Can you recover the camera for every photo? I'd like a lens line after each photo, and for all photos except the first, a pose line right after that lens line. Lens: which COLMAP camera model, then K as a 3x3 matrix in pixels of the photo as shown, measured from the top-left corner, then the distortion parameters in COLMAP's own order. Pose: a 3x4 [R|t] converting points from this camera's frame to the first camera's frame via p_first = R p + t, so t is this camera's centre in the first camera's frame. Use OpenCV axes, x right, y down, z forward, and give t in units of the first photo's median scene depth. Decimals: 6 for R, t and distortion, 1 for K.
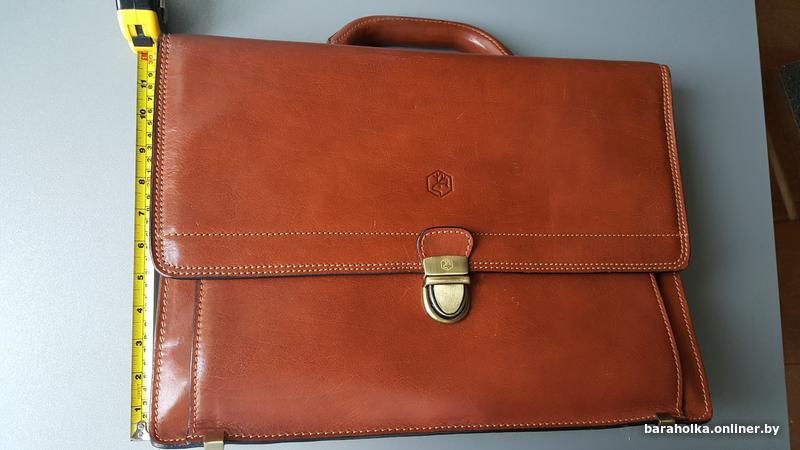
lens RADIAL K [[637.2, 0, 406.1], [0, 637.2, 227.3], [0, 0, 1]] dist [0.117070, -0.240528]
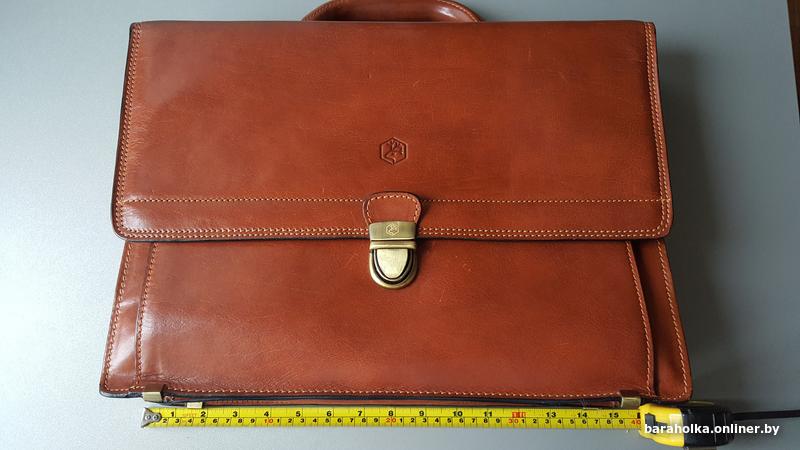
lens RADIAL K [[637.2, 0, 406.1], [0, 637.2, 227.3], [0, 0, 1]] dist [0.117070, -0.240528]
pose [[0.979439, -0.015369, -0.201155, 0.282015], [0.006259, 0.998929, -0.045845, 0.099807], [0.201644, 0.043644, 0.978486, 0.038838]]
